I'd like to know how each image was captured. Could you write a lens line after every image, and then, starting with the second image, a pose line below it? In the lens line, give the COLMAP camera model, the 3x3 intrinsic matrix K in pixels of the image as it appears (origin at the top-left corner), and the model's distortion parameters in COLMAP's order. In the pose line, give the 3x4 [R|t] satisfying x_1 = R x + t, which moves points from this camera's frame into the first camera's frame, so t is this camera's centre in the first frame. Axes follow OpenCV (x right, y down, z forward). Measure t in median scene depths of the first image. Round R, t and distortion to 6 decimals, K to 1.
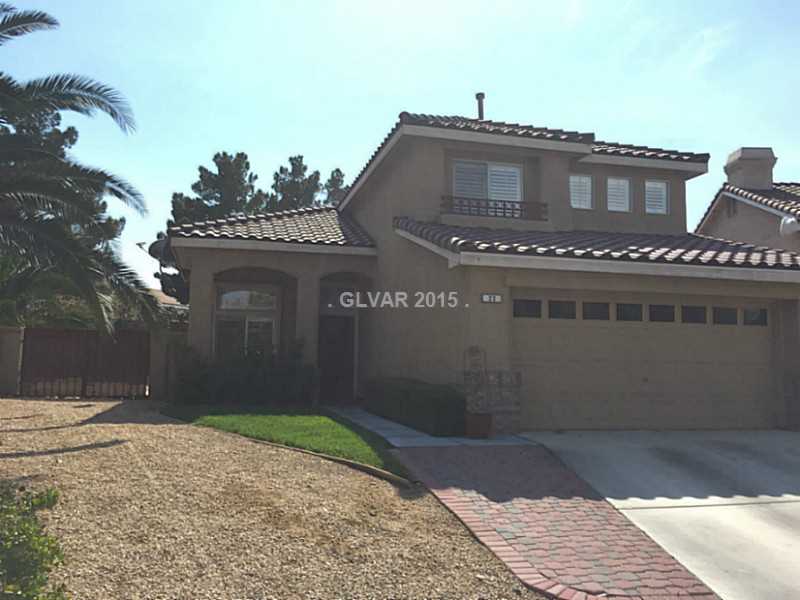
lens RADIAL K [[680.5, 0, 400.0], [0, 680.5, 300.0], [0, 0, 1]] dist [0.087563, -0.109843]
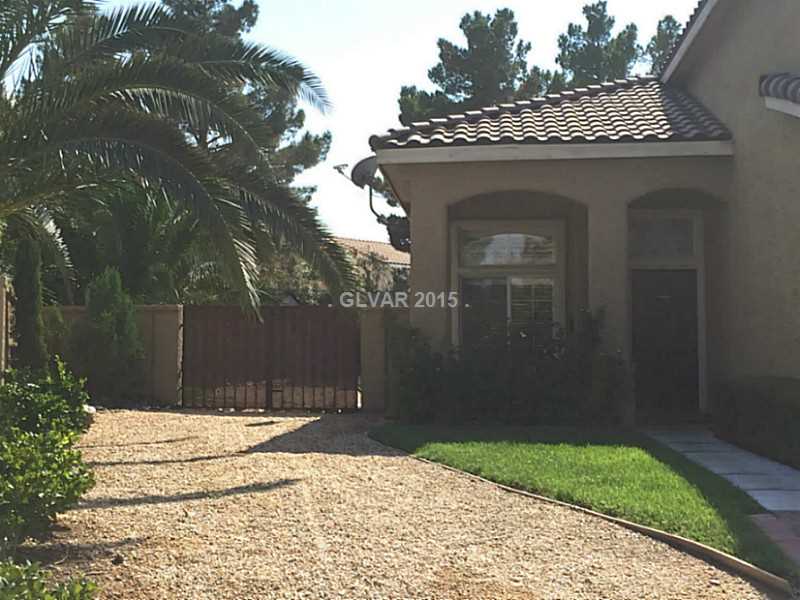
lens RADIAL K [[1119.2, 0, 400.0], [0, 1119.2, 300.0], [0, 0, 1]] dist [0.076290, -0.000589]
pose [[0.942623, -0.030658, -0.332449, 0.011165], [0.044802, 0.998384, 0.034961, 0.007009], [0.330840, -0.047850, 0.942473, 0.056750]]
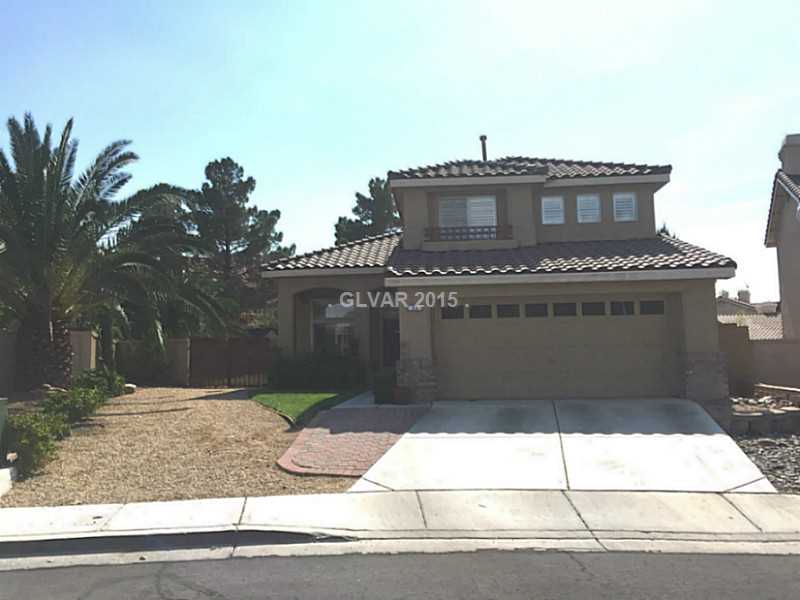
lens RADIAL K [[680.5, 0, 400.0], [0, 680.5, 300.0], [0, 0, 1]] dist [0.087563, -0.109843]
pose [[0.947556, -0.060475, -0.313816, 0.333606], [0.062939, 0.998015, -0.002284, -0.010442], [0.313331, -0.017587, 0.949481, -0.221031]]
